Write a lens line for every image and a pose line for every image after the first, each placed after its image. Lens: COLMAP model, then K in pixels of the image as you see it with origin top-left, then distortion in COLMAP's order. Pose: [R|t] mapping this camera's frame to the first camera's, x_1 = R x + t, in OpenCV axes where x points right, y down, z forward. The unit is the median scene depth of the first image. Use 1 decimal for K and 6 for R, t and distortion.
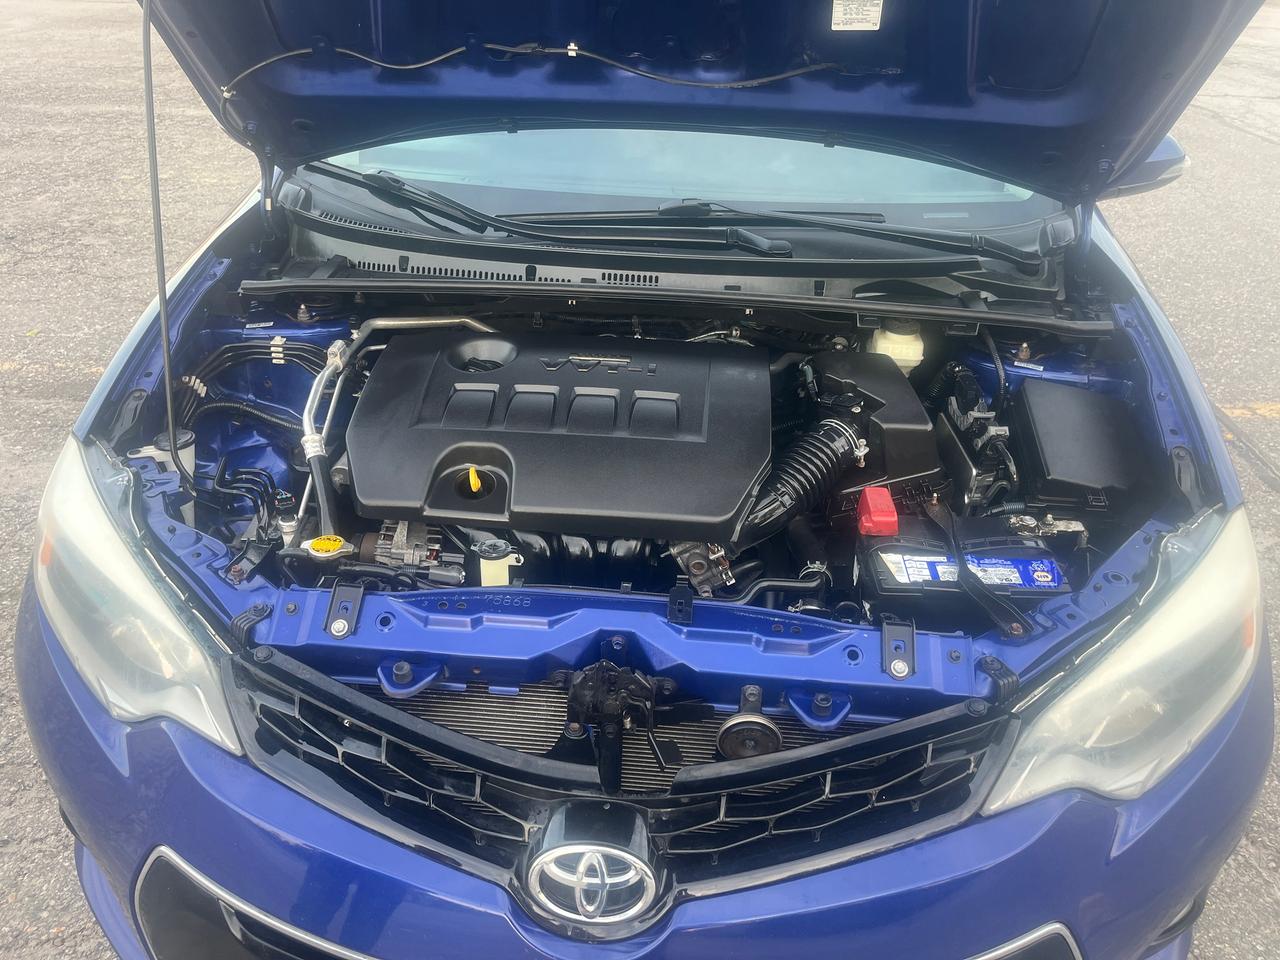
lens RADIAL K [[986.2, 0, 640.0], [0, 986.2, 480.0], [0, 0, 1]] dist [0.067602, -0.115834]
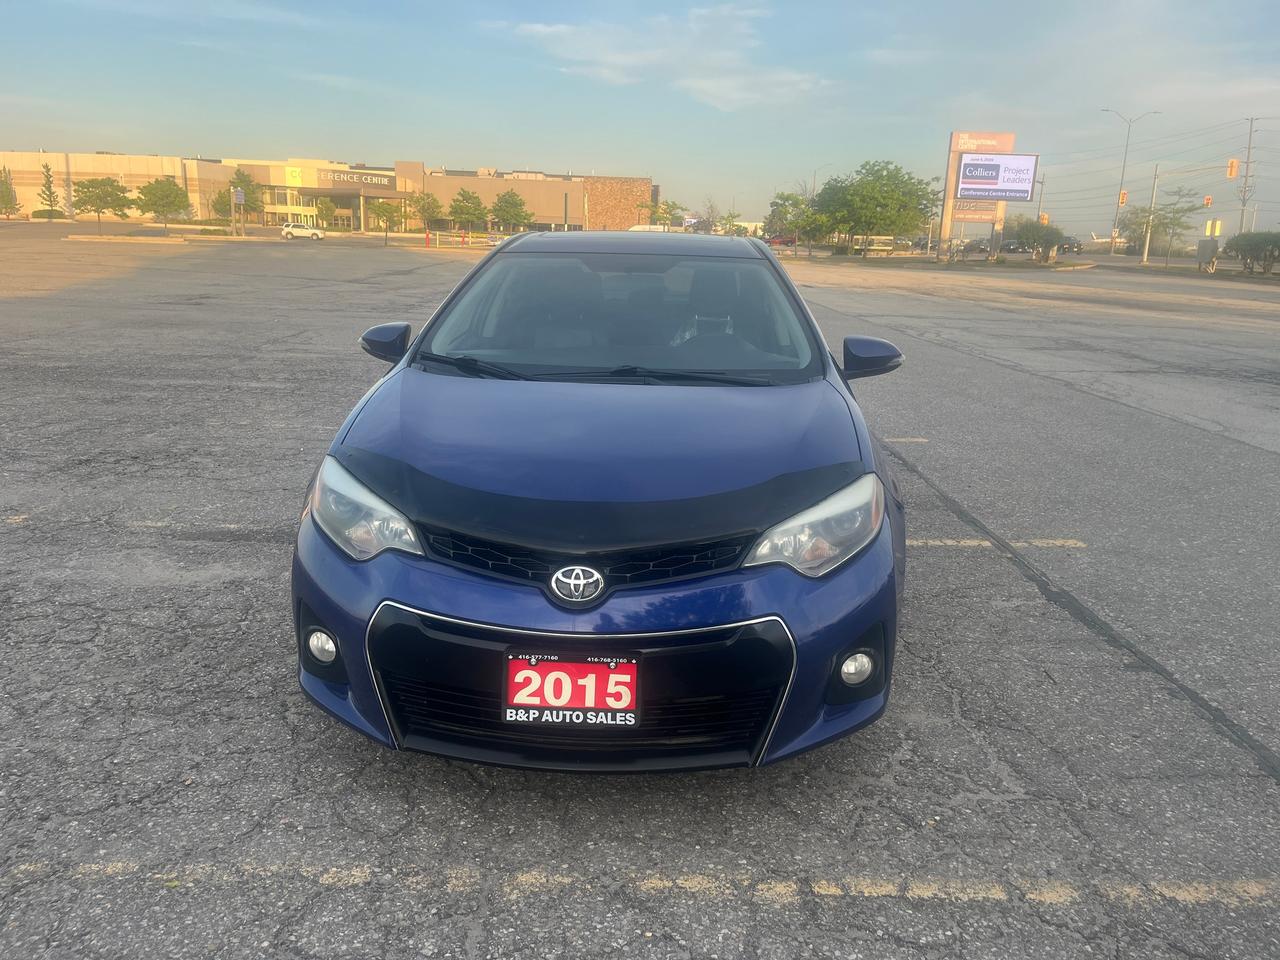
lens RADIAL K [[986.2, 0, 640.0], [0, 986.2, 480.0], [0, 0, 1]] dist [0.067602, -0.115834]
pose [[0.999709, -0.007183, 0.023045, 0.008067], [0.013431, 0.958792, -0.283790, 0.133080], [-0.020057, 0.284017, 0.958609, -0.218982]]
